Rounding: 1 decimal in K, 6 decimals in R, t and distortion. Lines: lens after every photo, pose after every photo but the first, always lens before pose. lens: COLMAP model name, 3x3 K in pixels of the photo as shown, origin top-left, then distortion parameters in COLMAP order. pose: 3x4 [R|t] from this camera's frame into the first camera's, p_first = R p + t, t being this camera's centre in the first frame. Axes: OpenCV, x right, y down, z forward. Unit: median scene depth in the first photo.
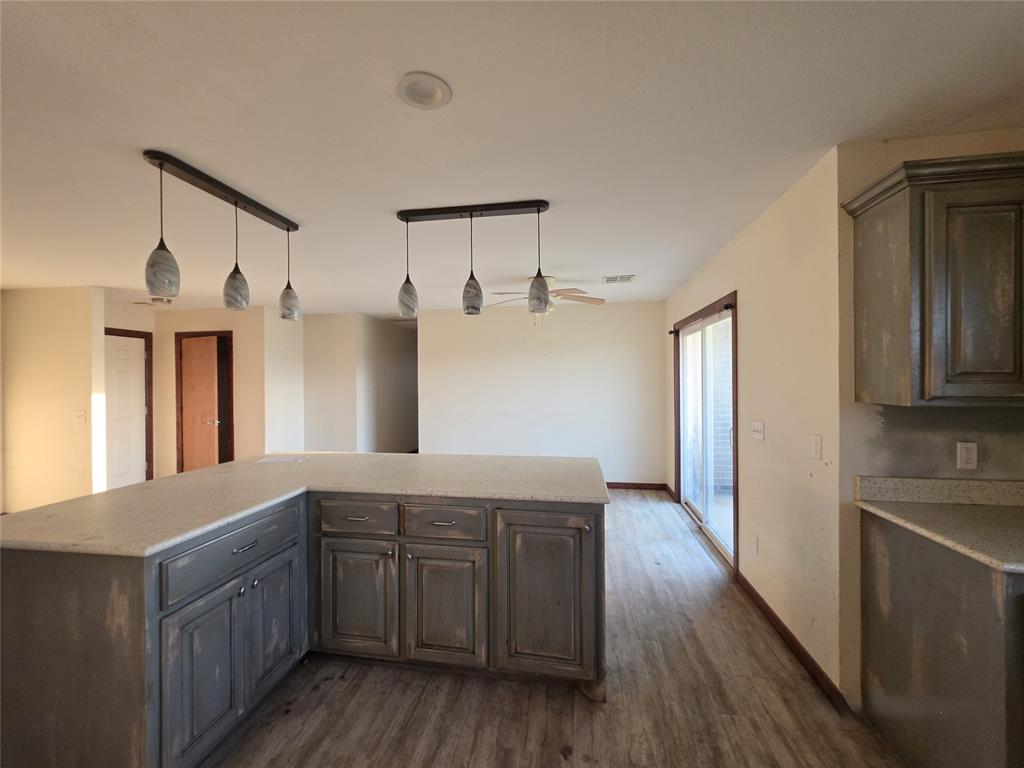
lens RADIAL K [[408.4, 0, 510.3], [0, 408.4, 380.1], [0, 0, 1]] dist [-0.005037, 0.000212]
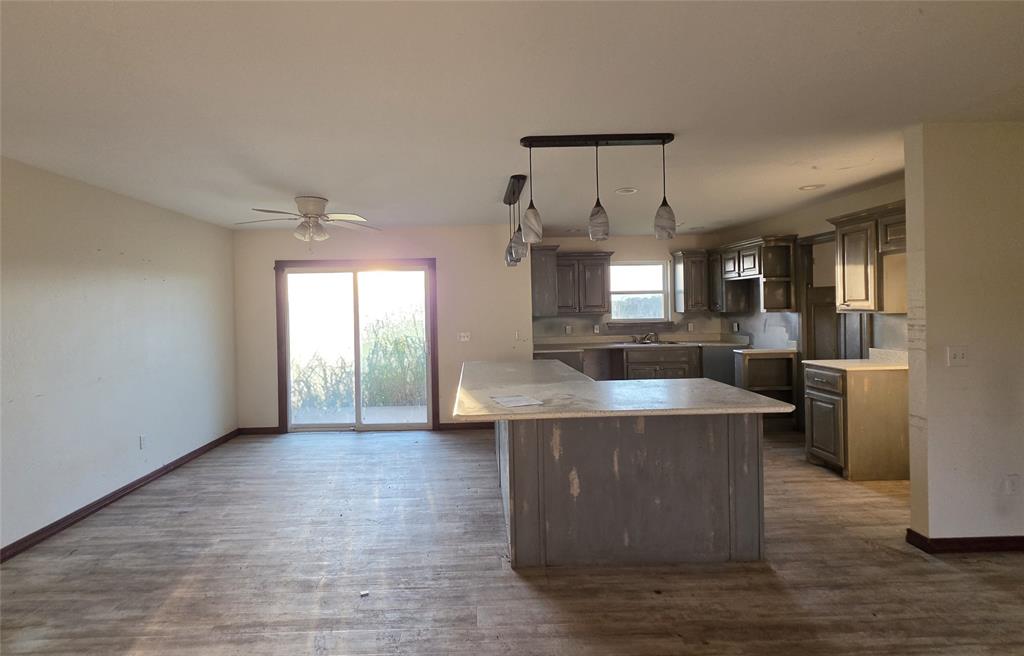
lens RADIAL K [[477.0, 0, 482.0], [0, 477.0, 309.3], [0, 0, 1]] dist [0.002639, -0.000831]
pose [[-0.181596, 0.012029, 0.983300, -2.113499], [0.025224, 0.999653, -0.007571, 0.019602], [-0.983050, 0.023428, -0.181837, 1.743870]]
